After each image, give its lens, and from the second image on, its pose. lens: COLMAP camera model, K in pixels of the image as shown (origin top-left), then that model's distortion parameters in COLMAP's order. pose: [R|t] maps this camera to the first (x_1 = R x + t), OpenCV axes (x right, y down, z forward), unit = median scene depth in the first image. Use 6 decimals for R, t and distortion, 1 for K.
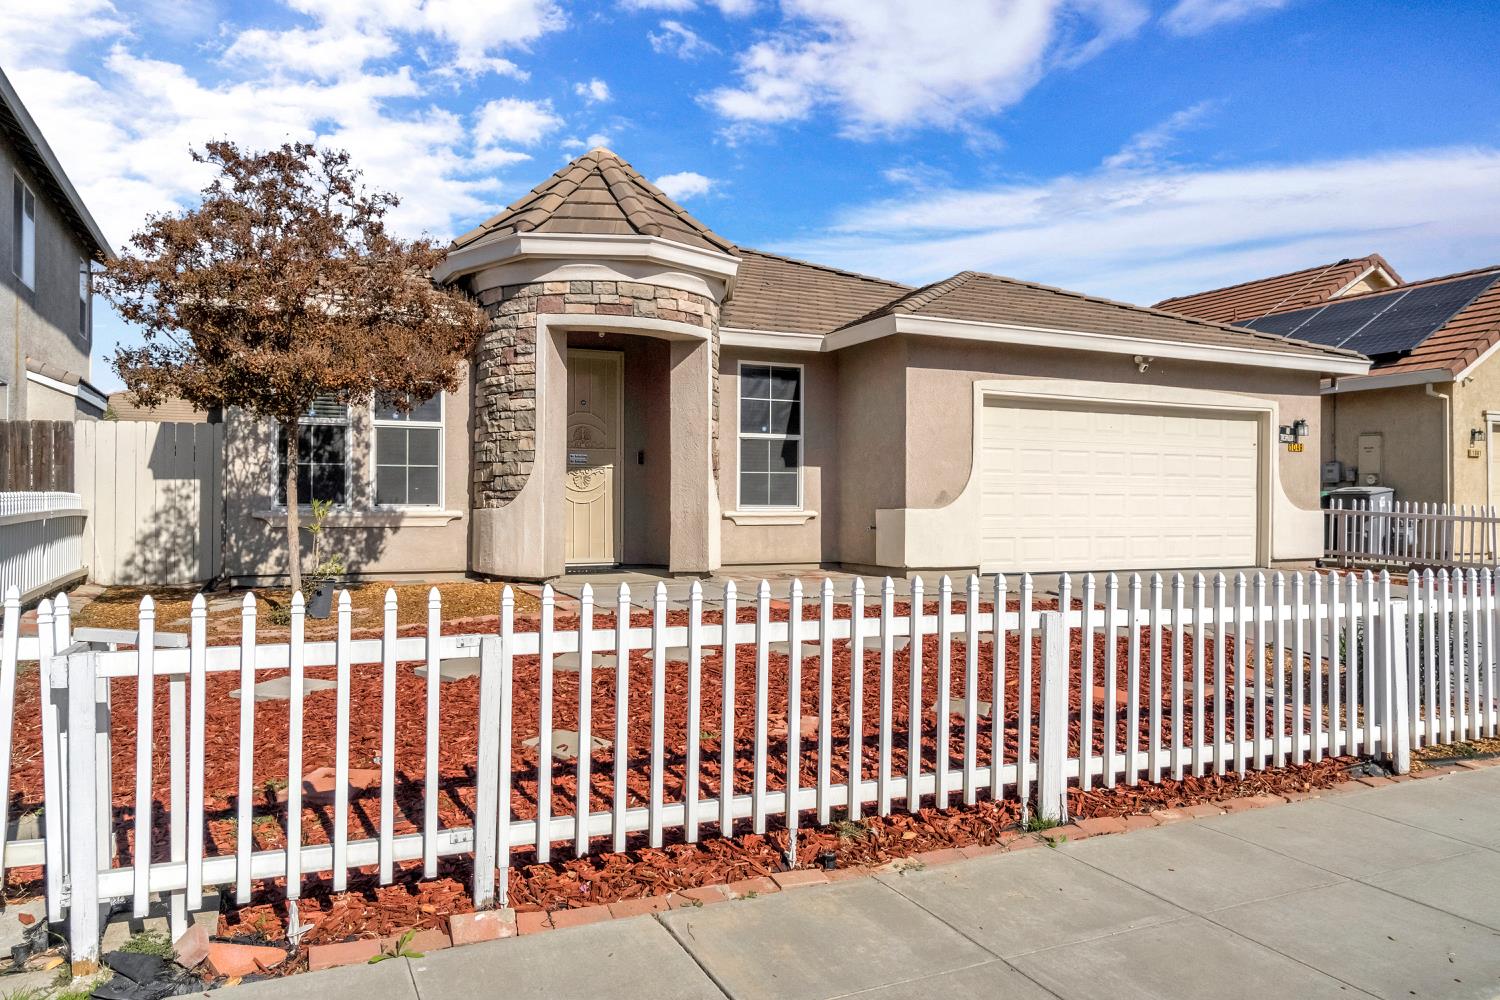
lens RADIAL K [[1018.1, 0, 750.0], [0, 1018.1, 500.0], [0, 0, 1]] dist [-0.003080, -0.000357]
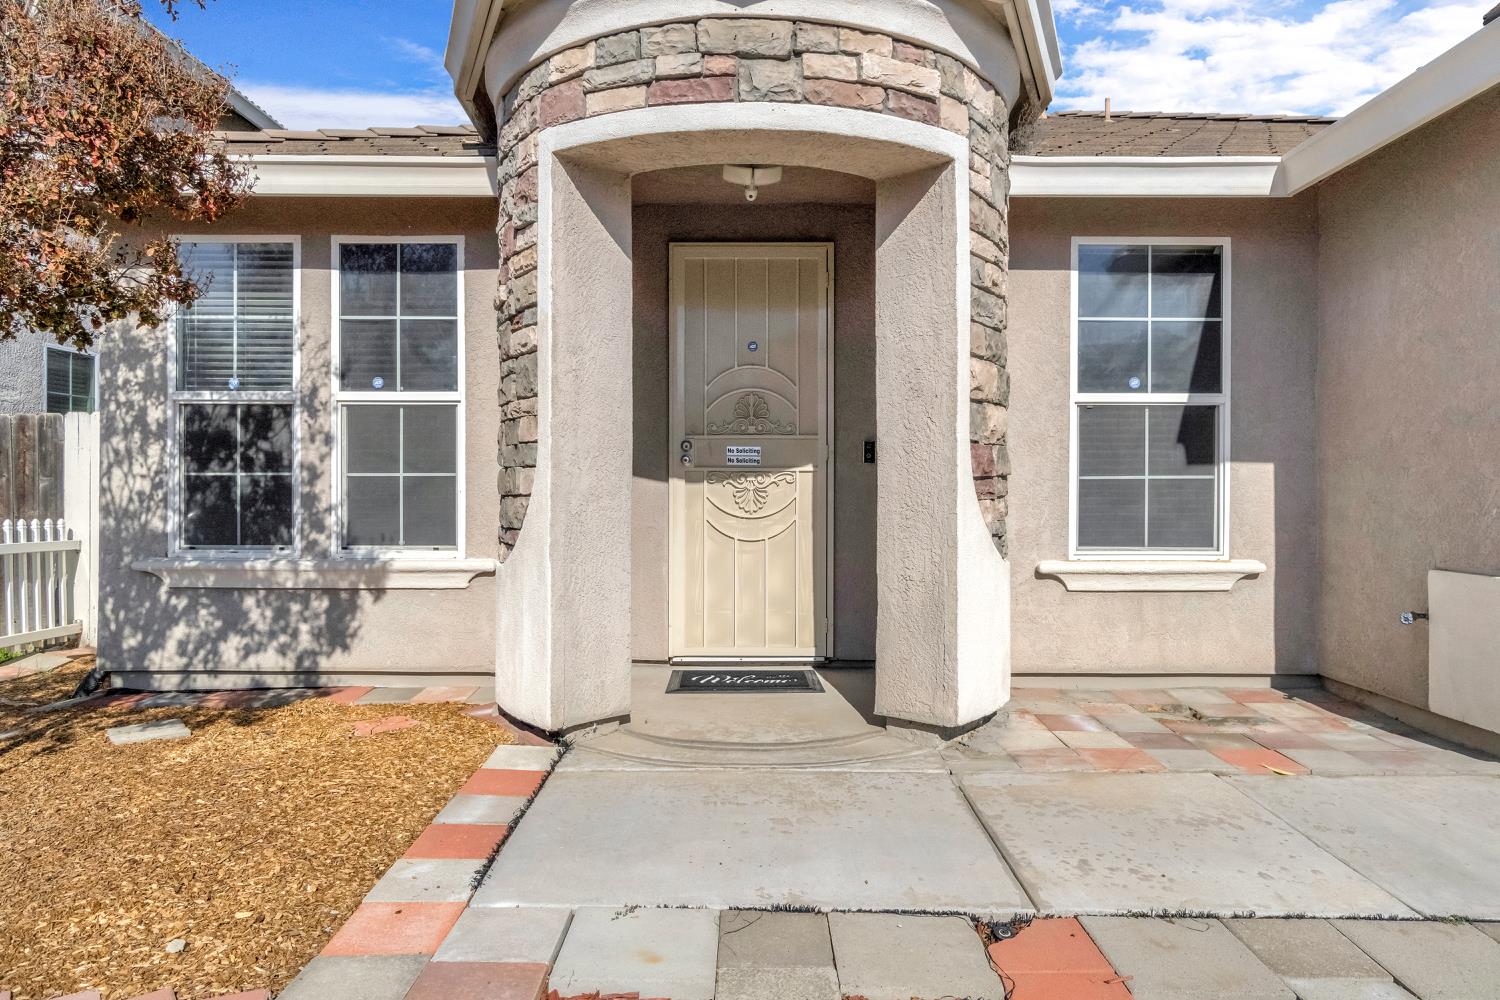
lens RADIAL K [[972.7, 0, 756.1], [0, 972.7, 498.5], [0, 0, 1]] dist [-0.004063, -0.001104]
pose [[0.908365, 0.002510, -0.418172, 0.050189], [0.002625, 0.999928, 0.011704, -0.027231], [0.418171, -0.011729, 0.908293, 0.623571]]
